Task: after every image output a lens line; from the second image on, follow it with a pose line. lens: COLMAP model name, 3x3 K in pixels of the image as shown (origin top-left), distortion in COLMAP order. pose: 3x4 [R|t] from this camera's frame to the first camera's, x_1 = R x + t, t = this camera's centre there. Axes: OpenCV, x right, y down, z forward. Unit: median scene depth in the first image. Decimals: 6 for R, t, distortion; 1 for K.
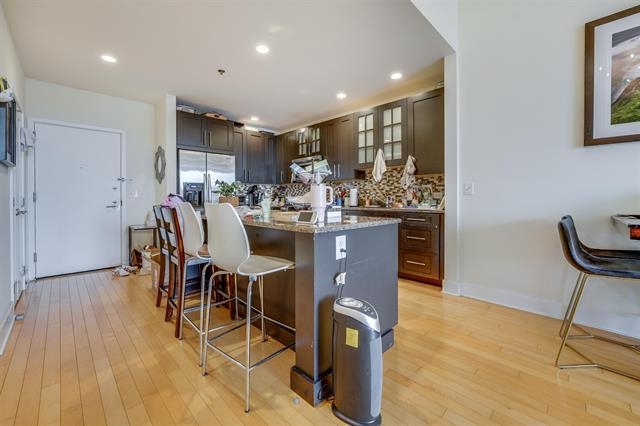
lens RADIAL K [[264.1, 0, 319.5], [0, 264.1, 199.4], [0, 0, 1]] dist [-0.004543, -0.000447]
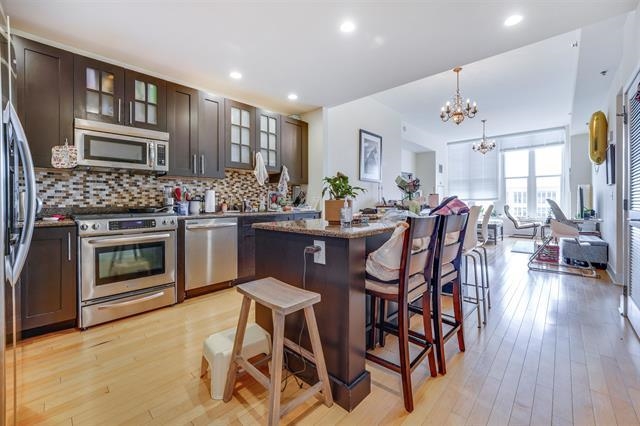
lens RADIAL K [[265.3, 0, 322.7], [0, 265.3, 202.3], [0, 0, 1]] dist [0.000041, -0.000014]
pose [[-0.045630, -0.001055, 0.998958, -0.735816], [0.006942, 0.999975, 0.001373, -0.004141], [-0.998934, 0.006997, -0.045622, 0.773583]]
